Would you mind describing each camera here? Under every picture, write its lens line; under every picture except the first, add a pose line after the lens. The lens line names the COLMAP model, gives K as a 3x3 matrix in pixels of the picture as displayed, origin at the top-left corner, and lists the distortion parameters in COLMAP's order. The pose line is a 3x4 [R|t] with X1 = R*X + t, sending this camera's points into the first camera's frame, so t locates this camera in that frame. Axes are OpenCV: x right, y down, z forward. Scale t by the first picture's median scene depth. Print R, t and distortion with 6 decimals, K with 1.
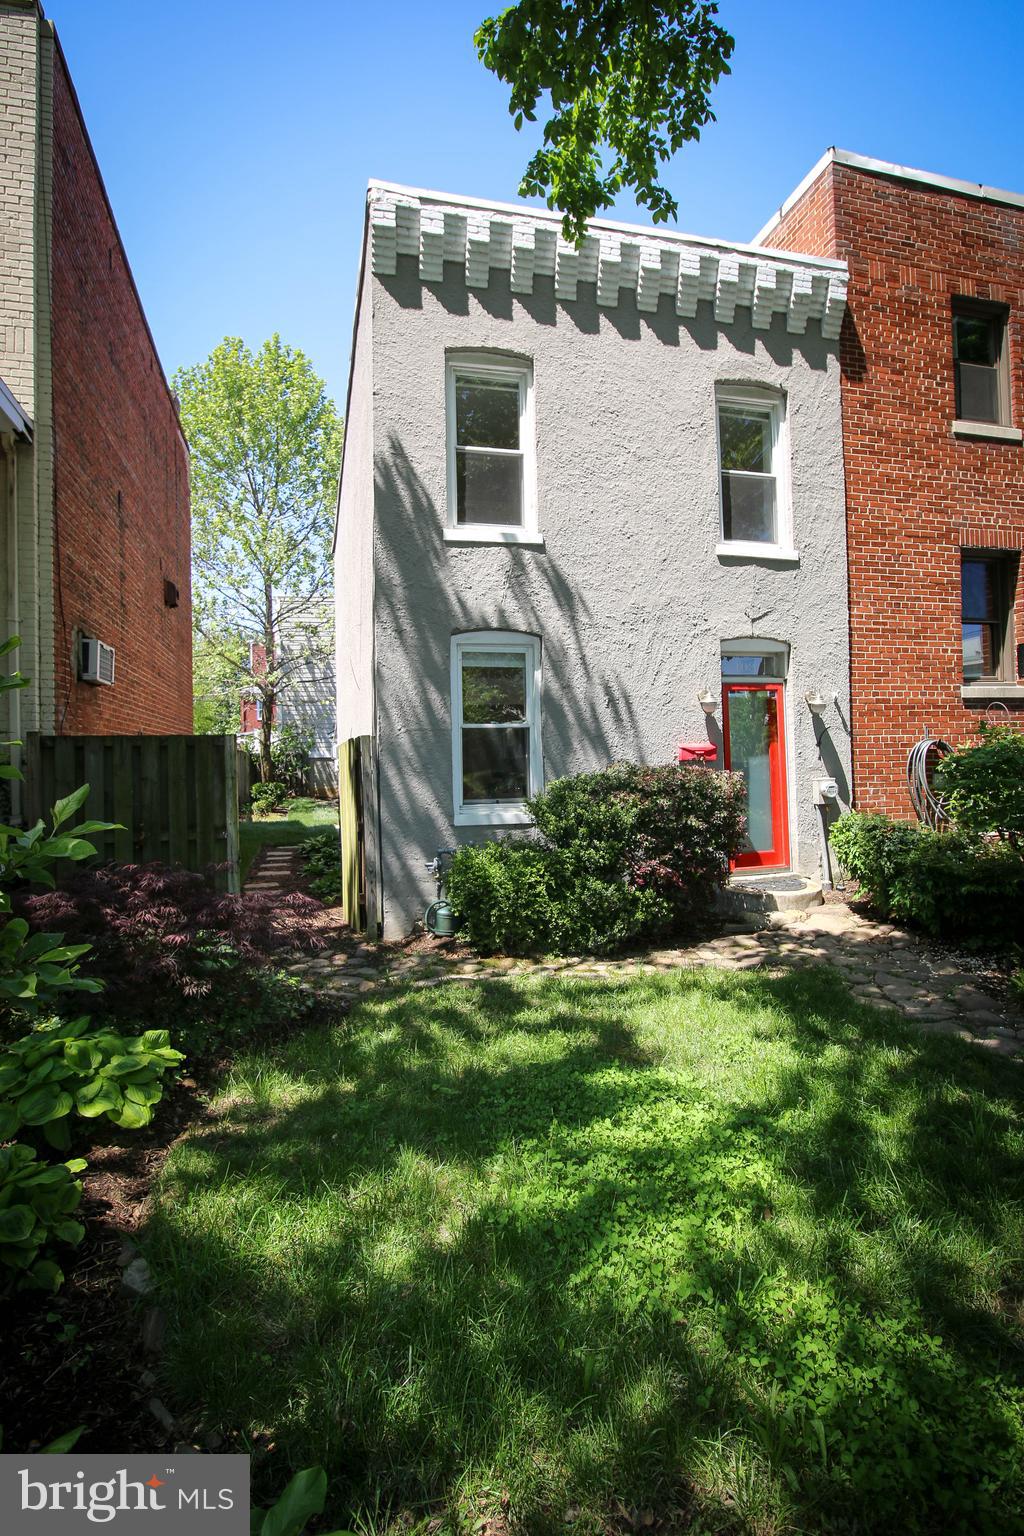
lens RADIAL K [[767.3, 0, 507.9], [0, 767.3, 769.1], [0, 0, 1]] dist [0.001614, -0.005708]
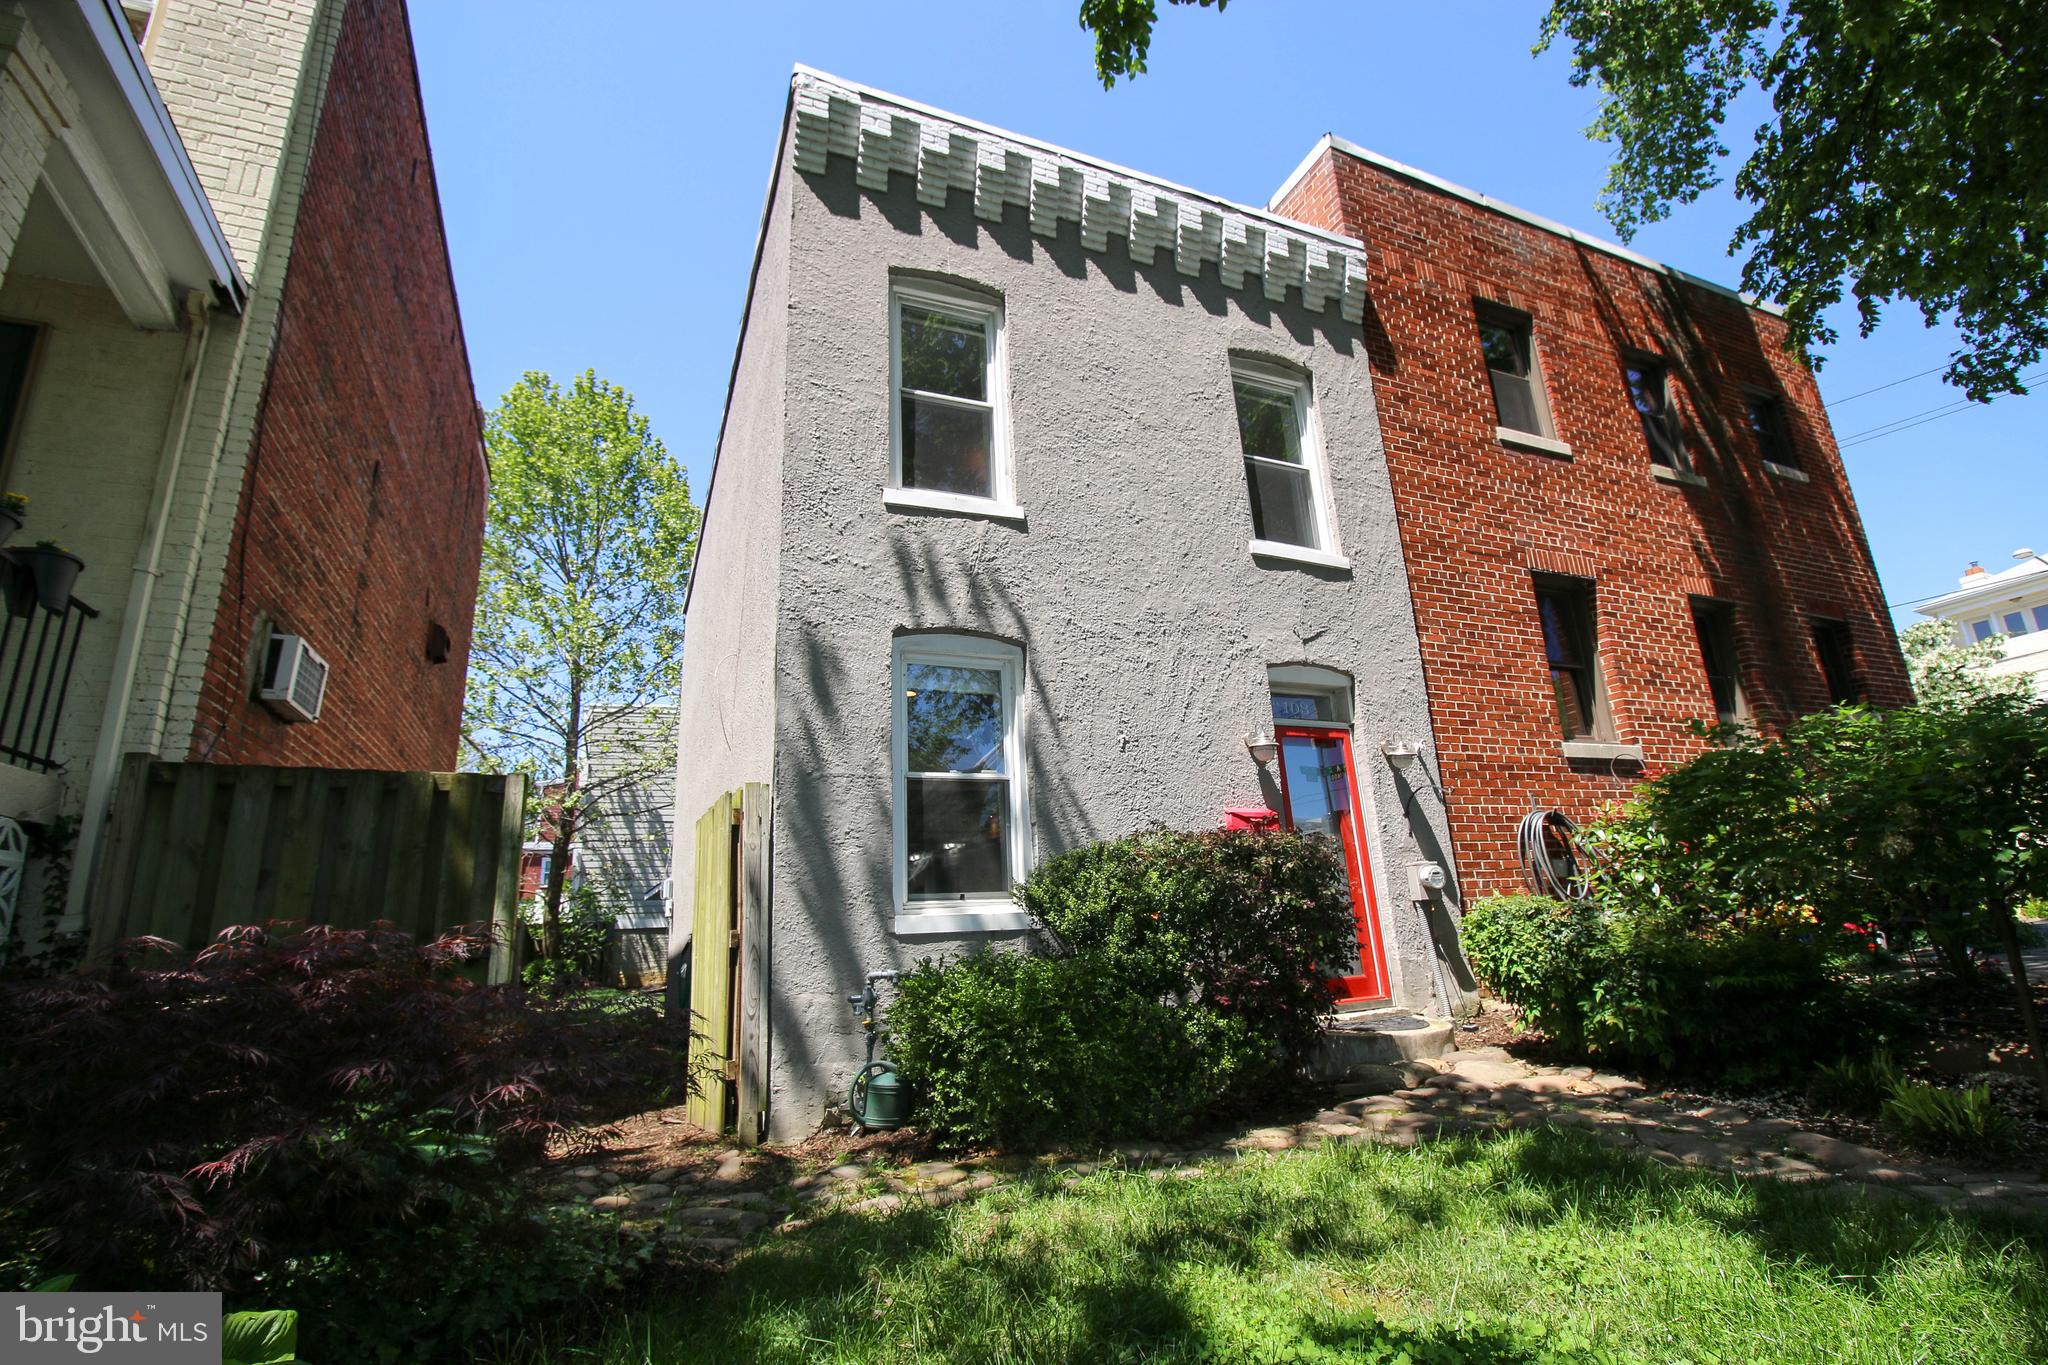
lens RADIAL K [[960.6, 0, 1038.3], [0, 960.6, 682.8], [0, 0, 1]] dist [-0.005226, -0.006112]
pose [[0.987301, 0.012637, 0.158355, -0.075321], [0.031419, 0.961606, -0.272628, 0.086708], [-0.155721, 0.274142, 0.948998, 0.195629]]
